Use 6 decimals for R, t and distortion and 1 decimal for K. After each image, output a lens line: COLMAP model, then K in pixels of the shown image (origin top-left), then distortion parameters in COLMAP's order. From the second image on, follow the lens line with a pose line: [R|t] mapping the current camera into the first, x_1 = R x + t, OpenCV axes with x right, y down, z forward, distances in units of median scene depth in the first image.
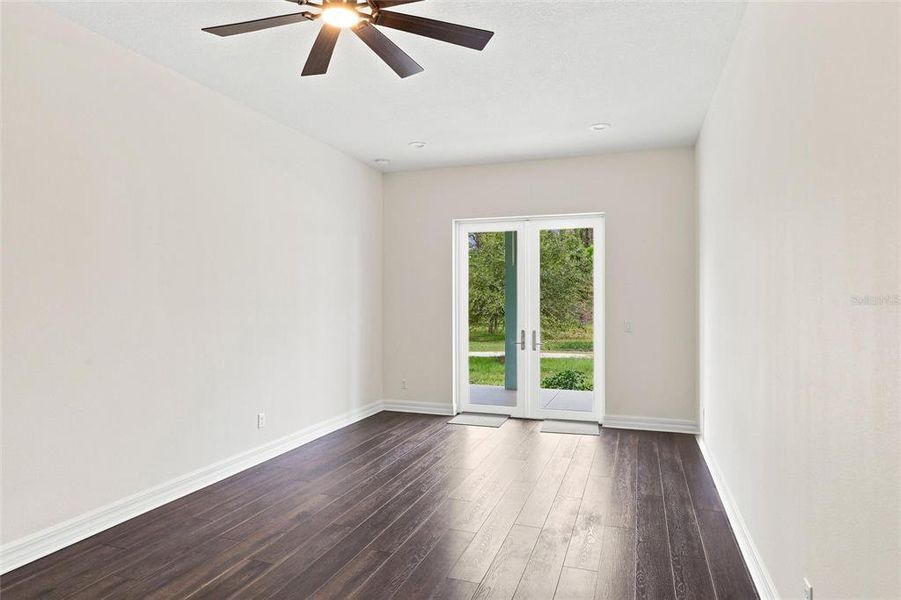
lens RADIAL K [[529.7, 0, 453.5], [0, 529.7, 306.3], [0, 0, 1]] dist [-0.003331, -0.001968]
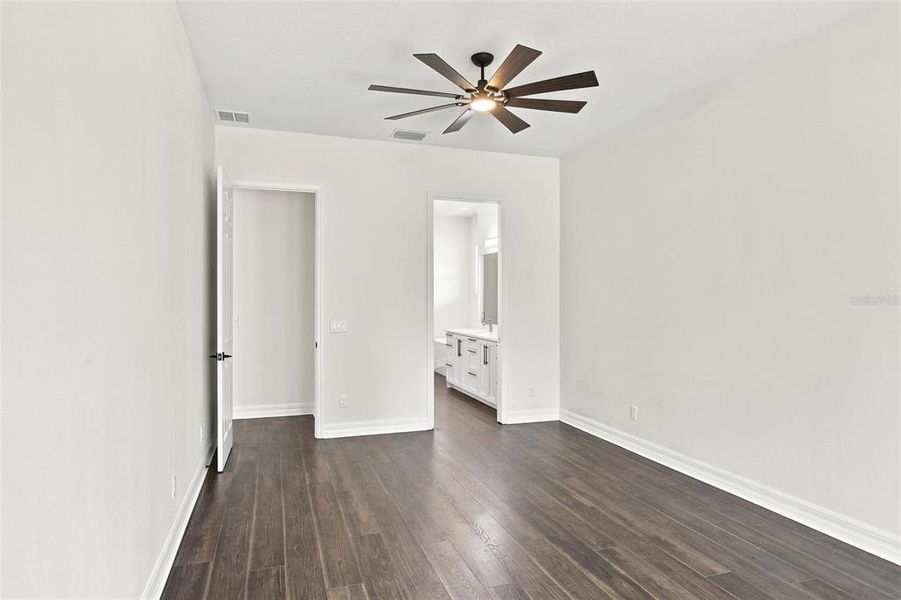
lens RADIAL K [[529.7, 0, 450.7], [0, 529.7, 297.8], [0, 0, 1]] dist [-0.003331, -0.001968]
pose [[-0.781914, 0.010026, -0.623306, 0.613907], [-0.002246, 0.999819, 0.018900, -0.040769], [0.623382, 0.016178, -0.781750, 1.639357]]
